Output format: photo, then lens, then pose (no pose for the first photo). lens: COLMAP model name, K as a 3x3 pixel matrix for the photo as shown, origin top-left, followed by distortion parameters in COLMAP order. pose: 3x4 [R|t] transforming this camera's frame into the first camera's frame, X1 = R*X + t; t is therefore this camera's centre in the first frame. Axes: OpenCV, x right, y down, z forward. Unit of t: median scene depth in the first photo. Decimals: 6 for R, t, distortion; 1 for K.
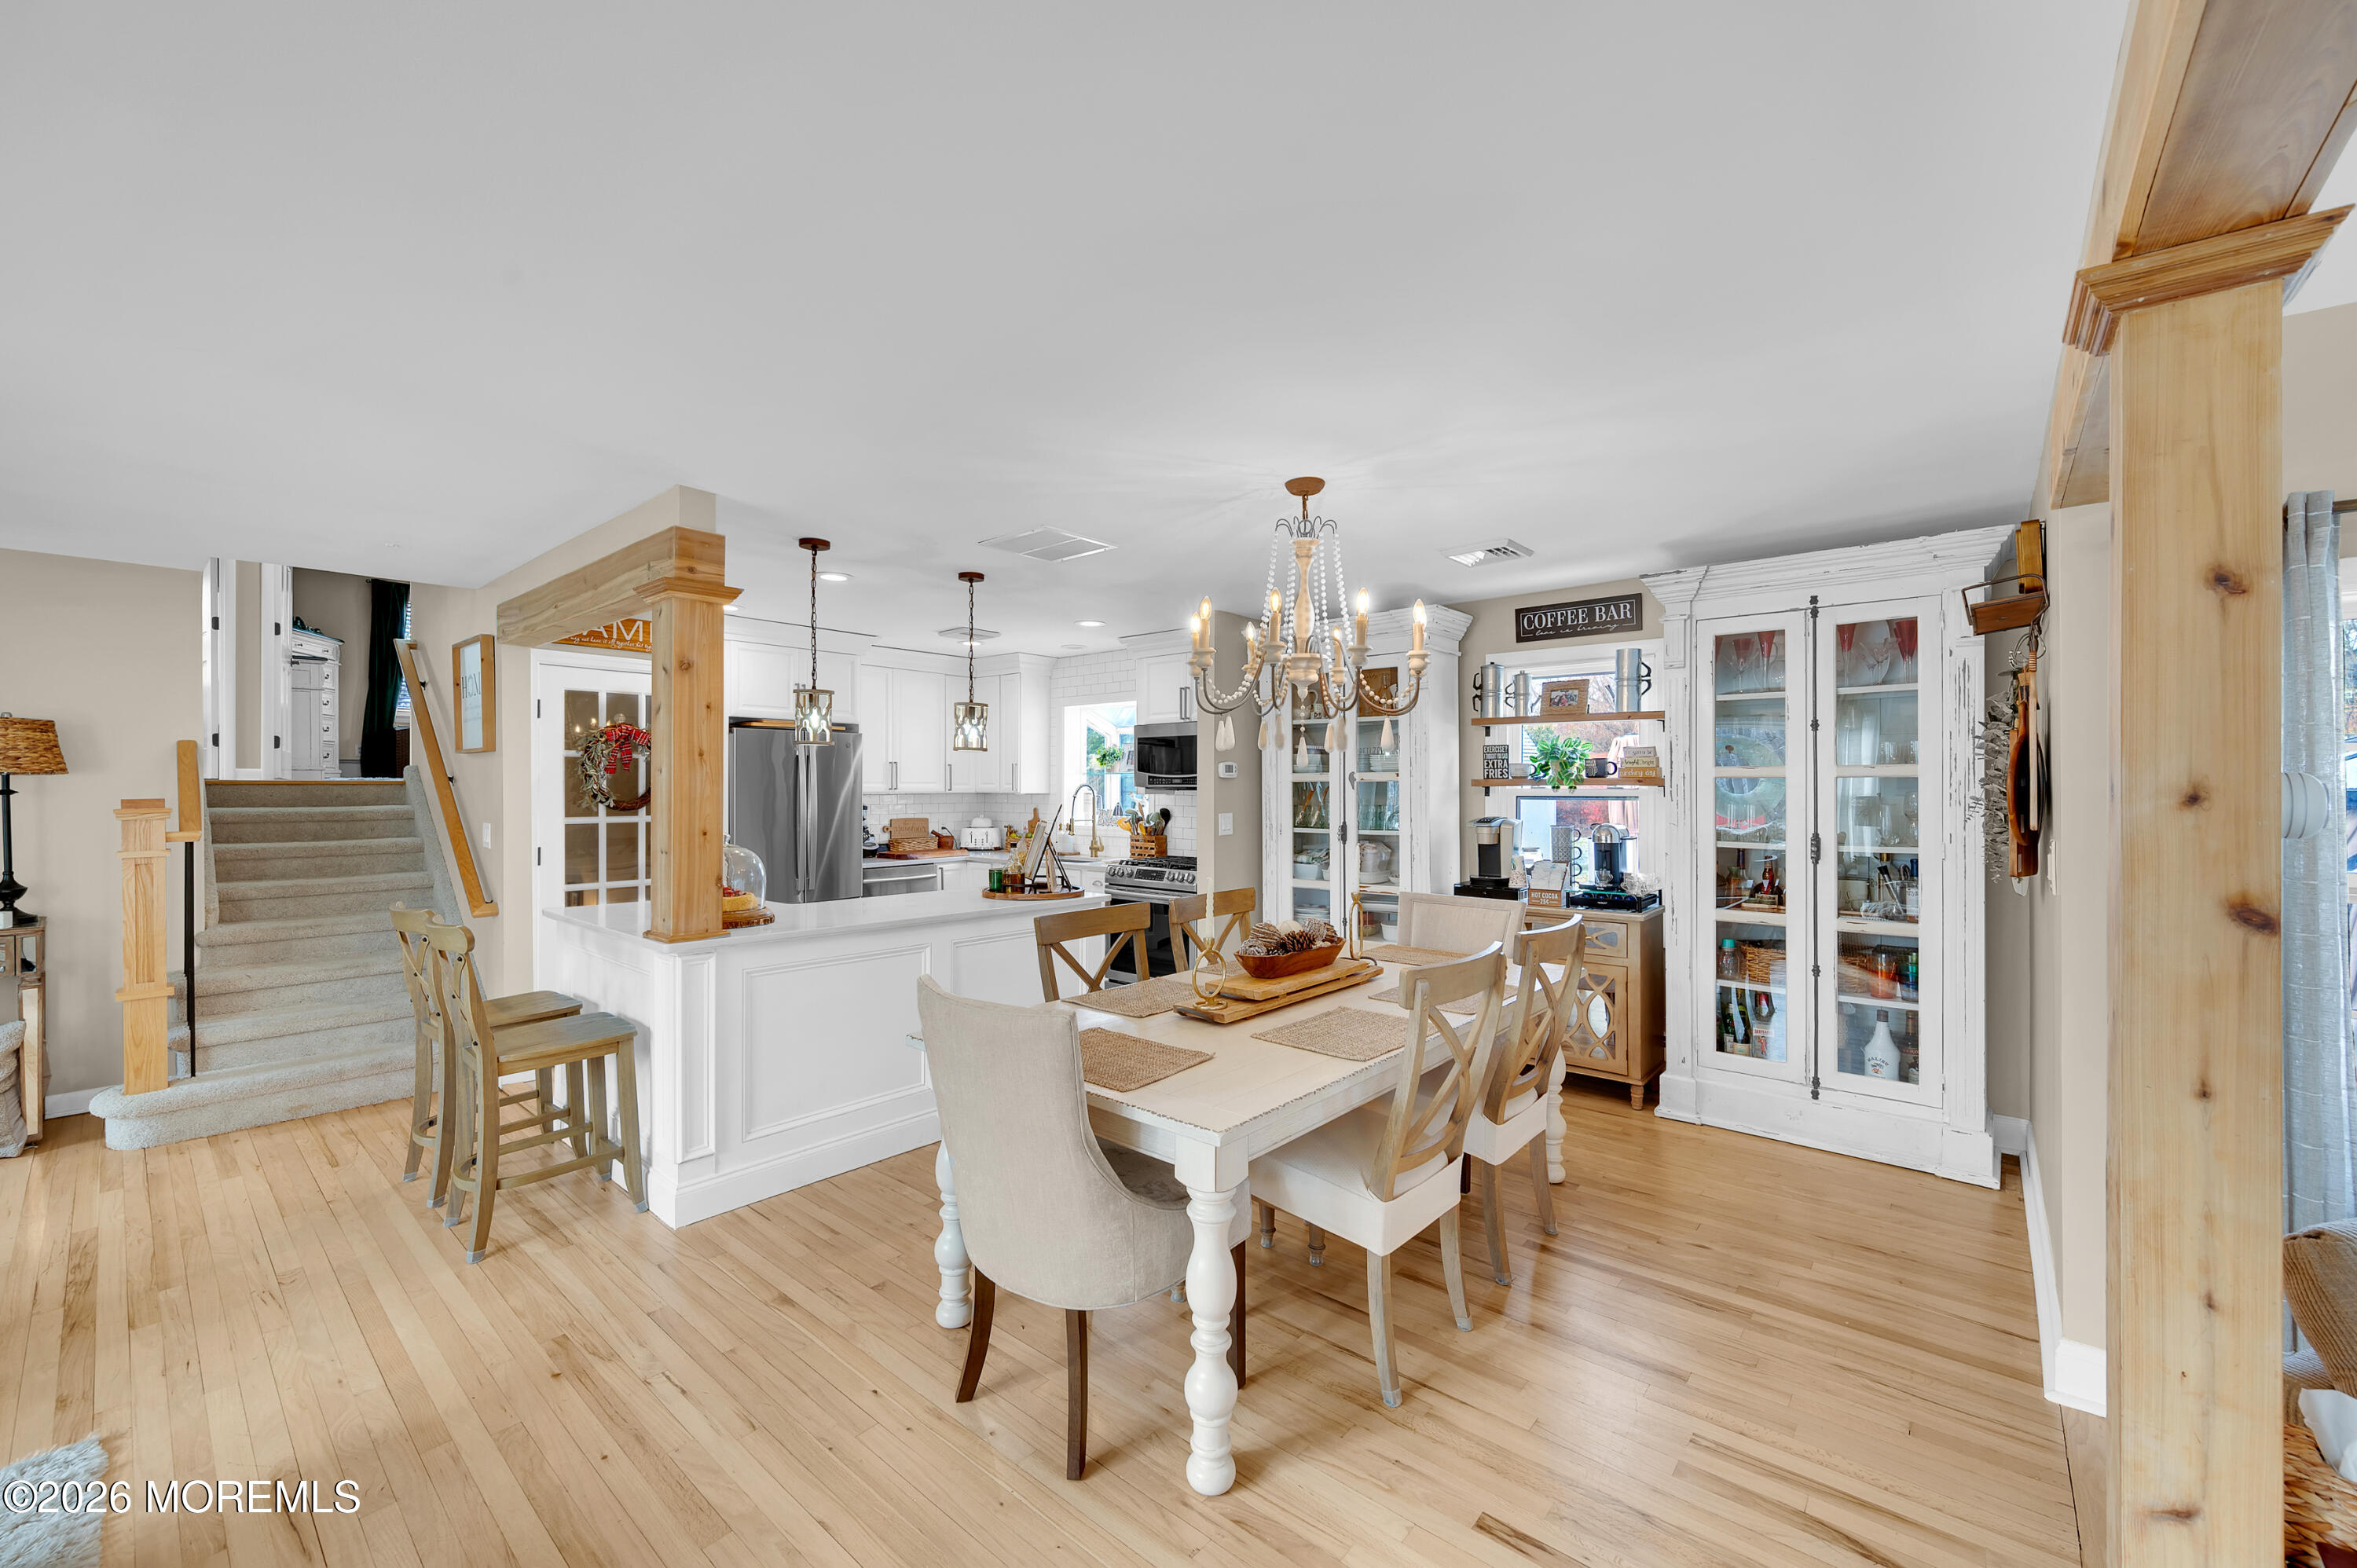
lens RADIAL K [[944.9, 0, 1204.8], [0, 944.9, 777.9], [0, 0, 1]] dist [0.001717, -0.000302]
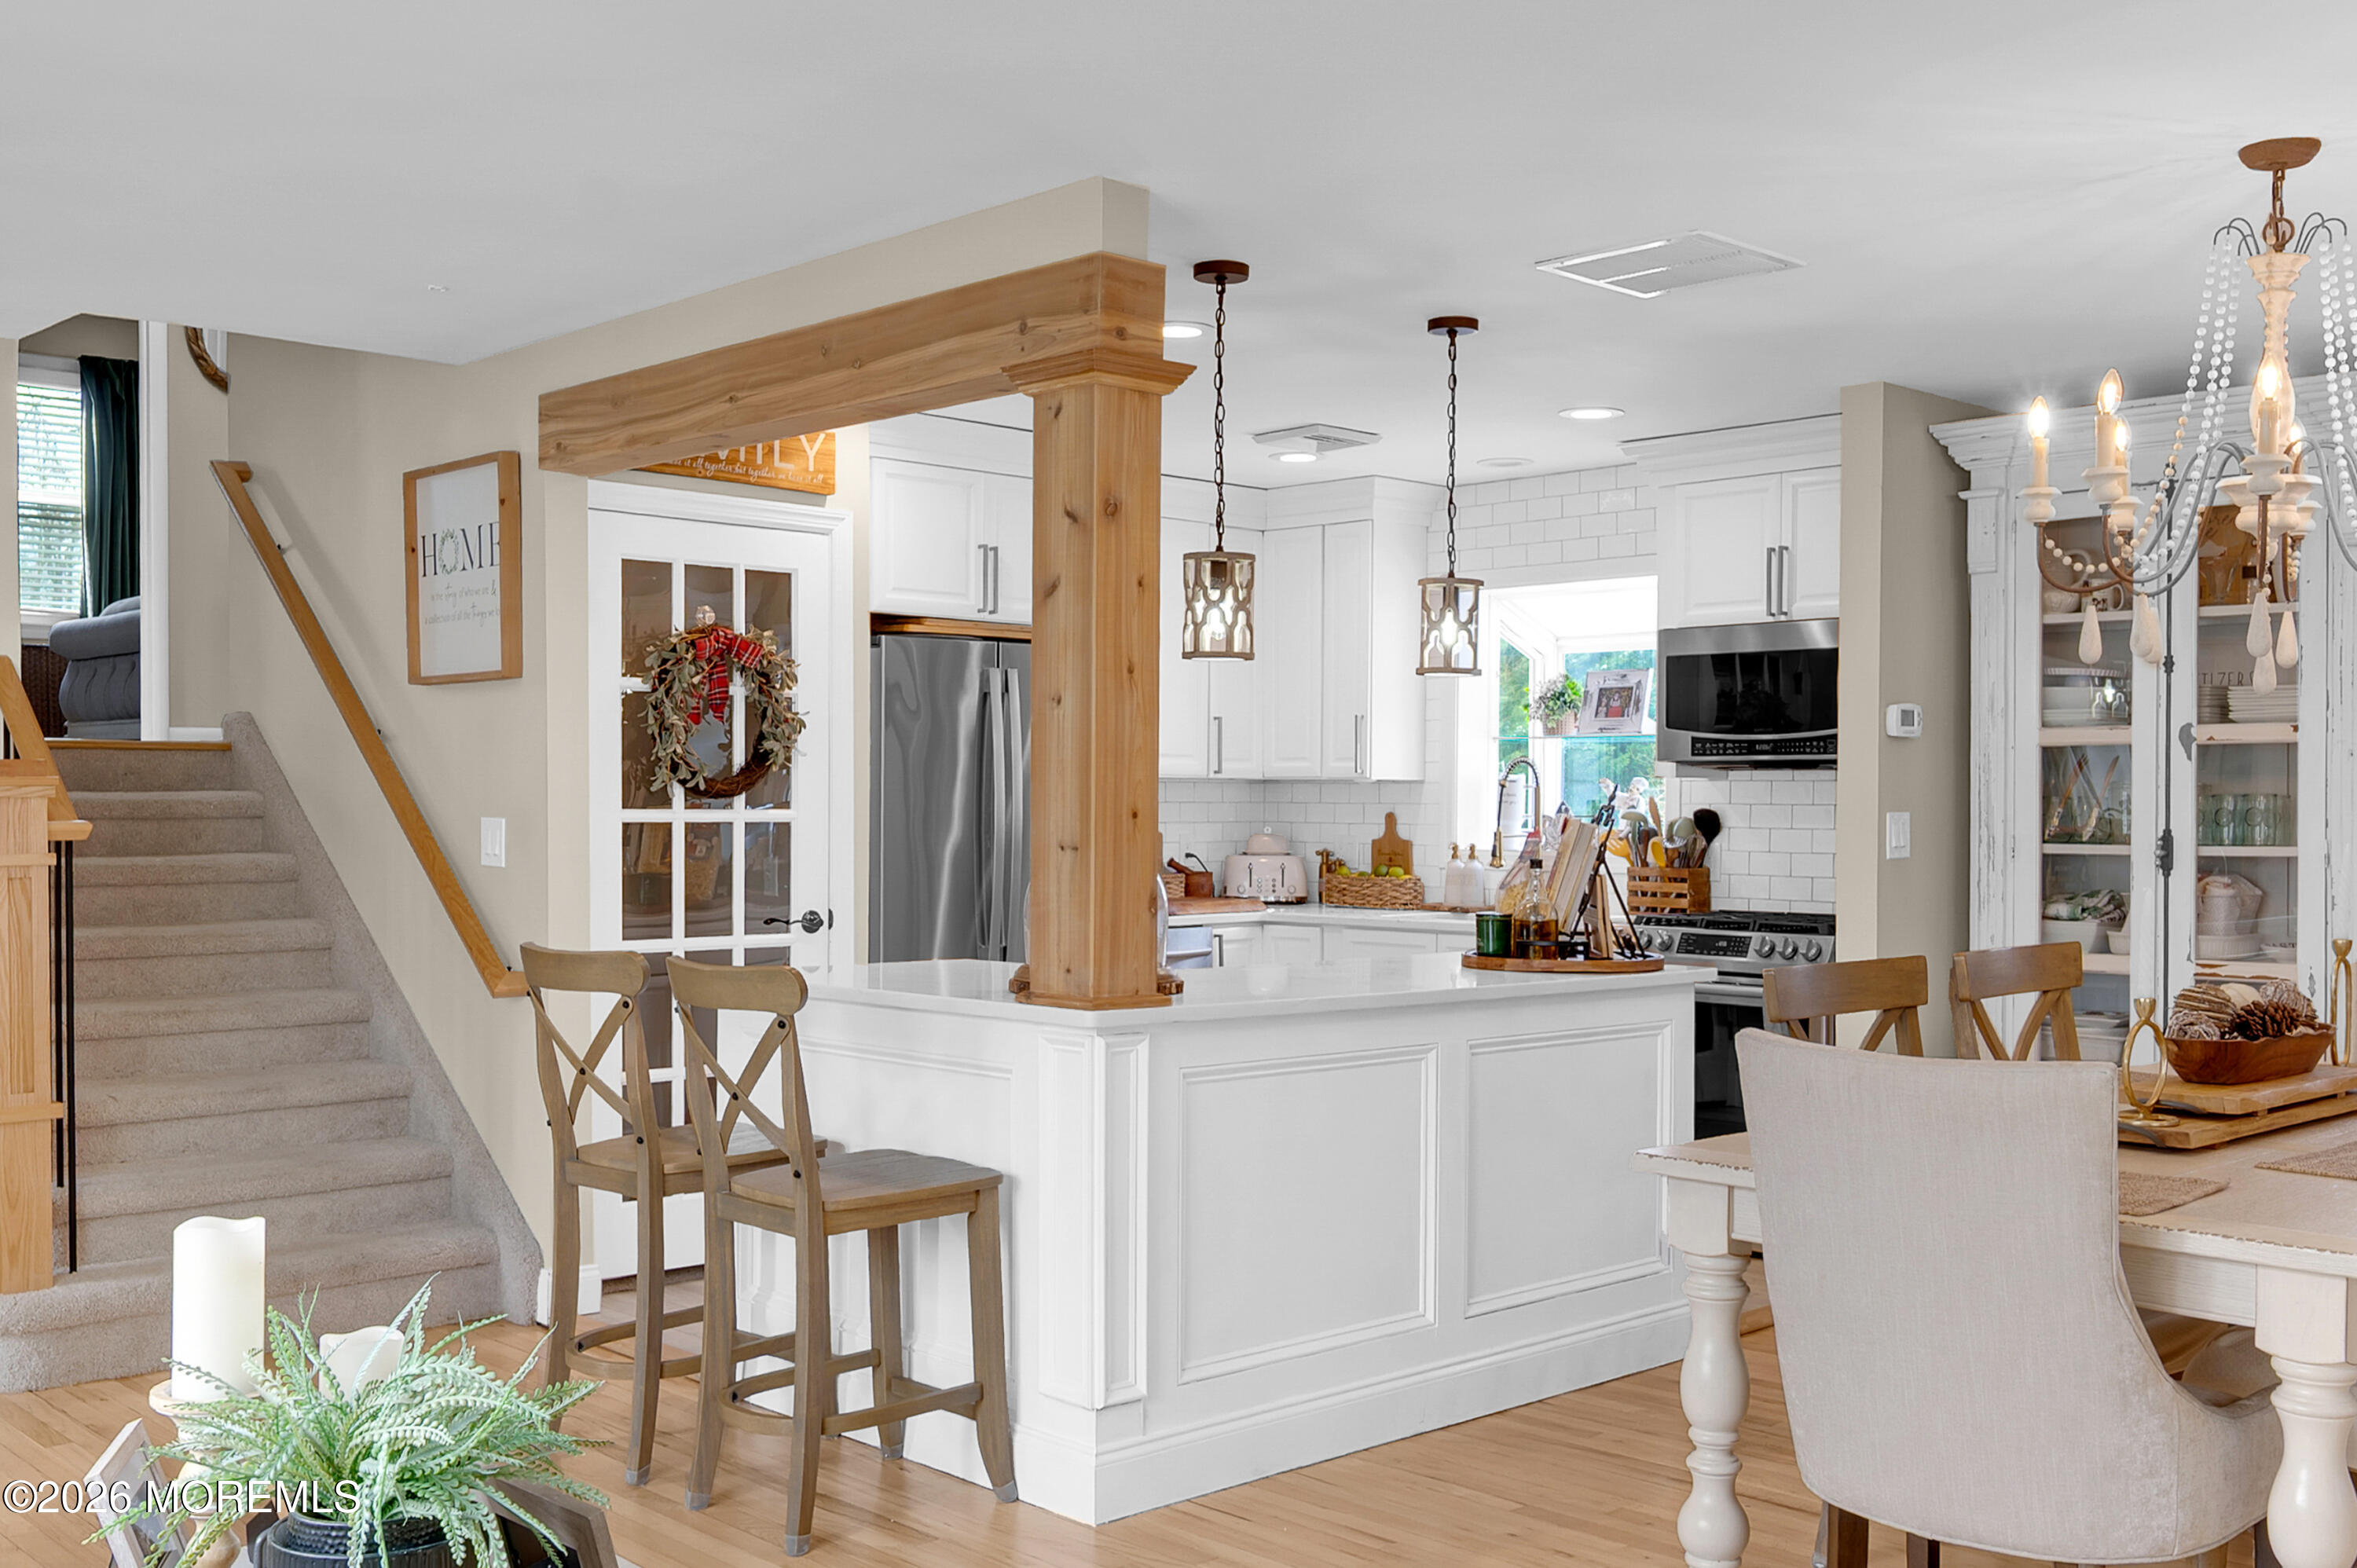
lens RADIAL K [[2334.3, 0, 1241.2], [0, 2334.3, 839.8], [0, 0, 1]] dist [0.004355, 0.000000]
pose [[0.996120, 0.004655, -0.087878, -0.231493], [-0.002473, 0.999686, 0.024917, 0.025917], [0.087966, -0.024603, 0.995820, -0.227622]]
